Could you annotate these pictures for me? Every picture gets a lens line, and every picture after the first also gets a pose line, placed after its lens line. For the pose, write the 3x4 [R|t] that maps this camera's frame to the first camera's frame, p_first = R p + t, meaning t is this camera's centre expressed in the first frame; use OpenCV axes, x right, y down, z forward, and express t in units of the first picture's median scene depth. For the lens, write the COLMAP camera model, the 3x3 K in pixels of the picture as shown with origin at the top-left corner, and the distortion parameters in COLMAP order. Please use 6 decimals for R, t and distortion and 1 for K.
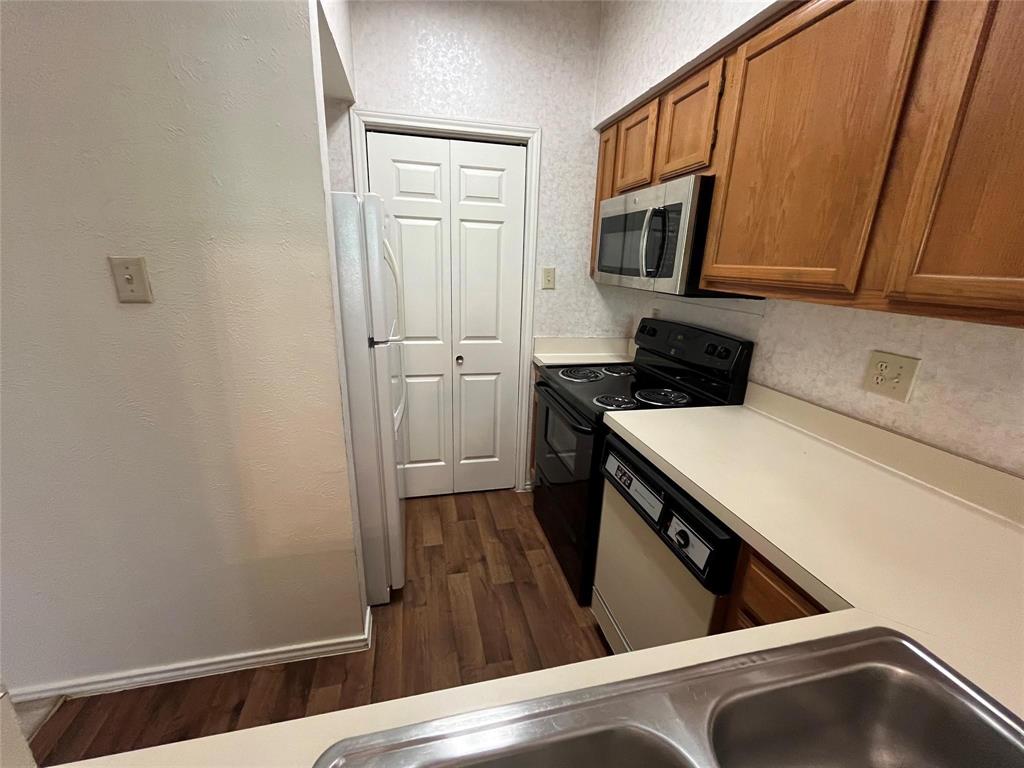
lens RADIAL K [[417.8, 0, 510.0], [0, 417.8, 385.4], [0, 0, 1]] dist [-0.002036, 0.000799]
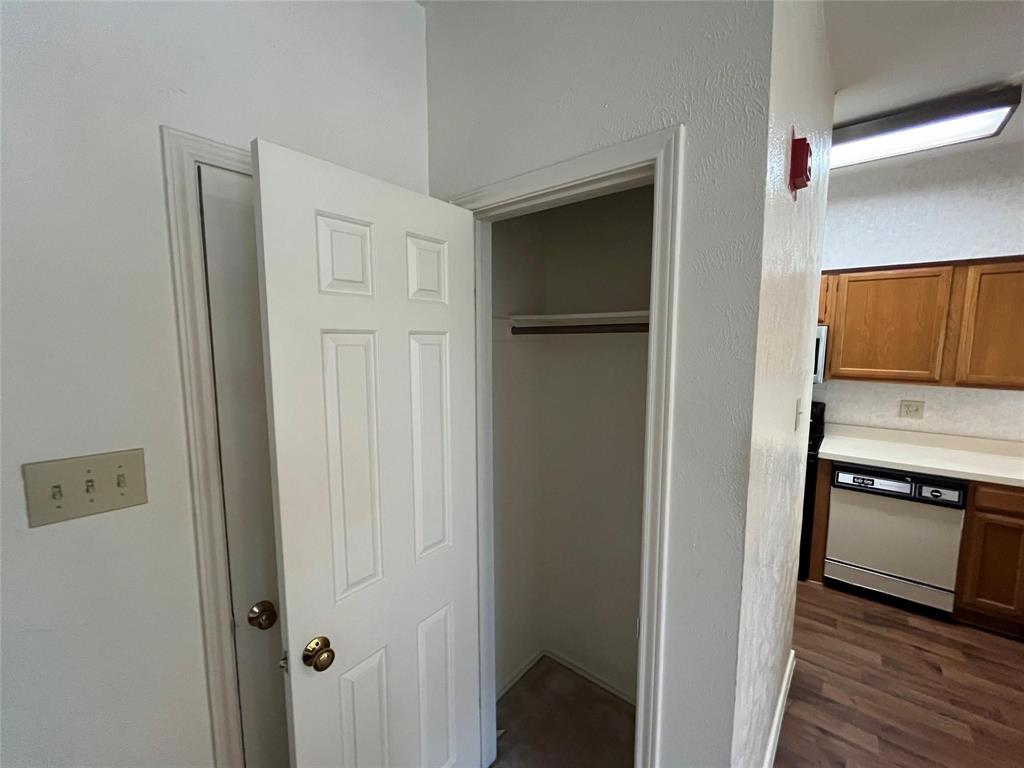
lens RADIAL K [[417.8, 0, 511.8], [0, 417.8, 386.5], [0, 0, 1]] dist [-0.002036, 0.000799]
pose [[0.794918, -0.099628, 0.598481, -2.544350], [0.195652, 0.975822, -0.097427, -0.399799], [-0.574304, 0.194540, 0.795191, 0.400441]]
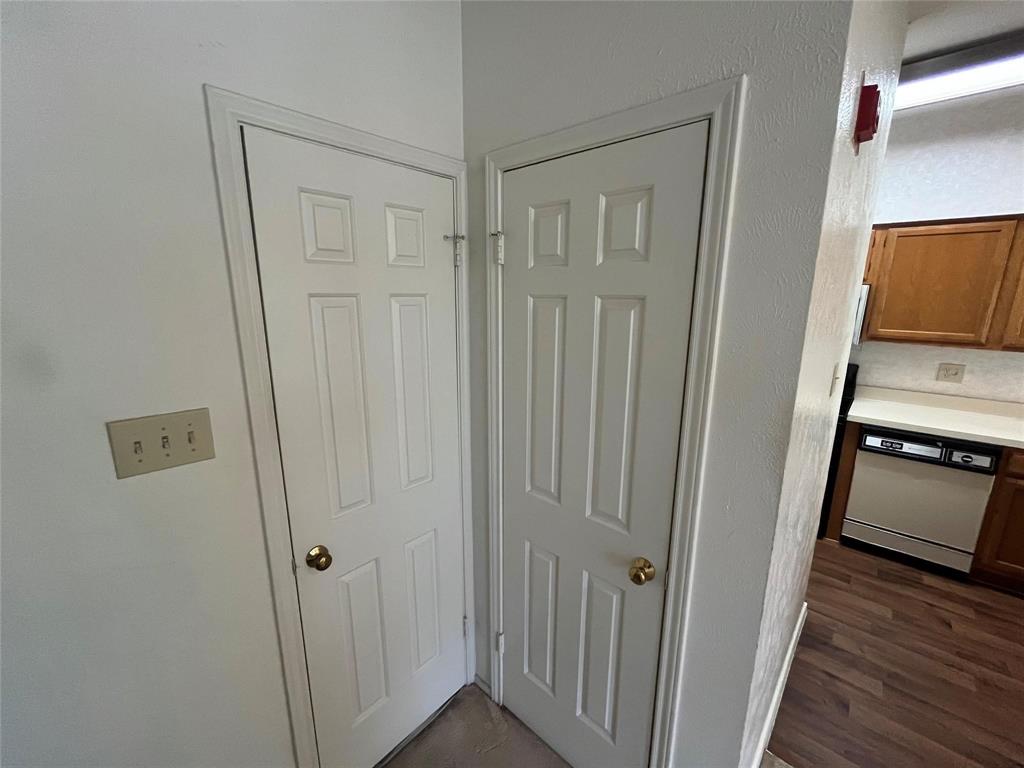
lens RADIAL K [[417.8, 0, 510.5], [0, 417.8, 384.8], [0, 0, 1]] dist [-0.002036, 0.000799]
pose [[0.819747, -0.151625, 0.552291, -2.603337], [0.181857, 0.983325, 0.000035, -0.438585], [-0.543086, 0.100409, 0.833652, 0.413799]]
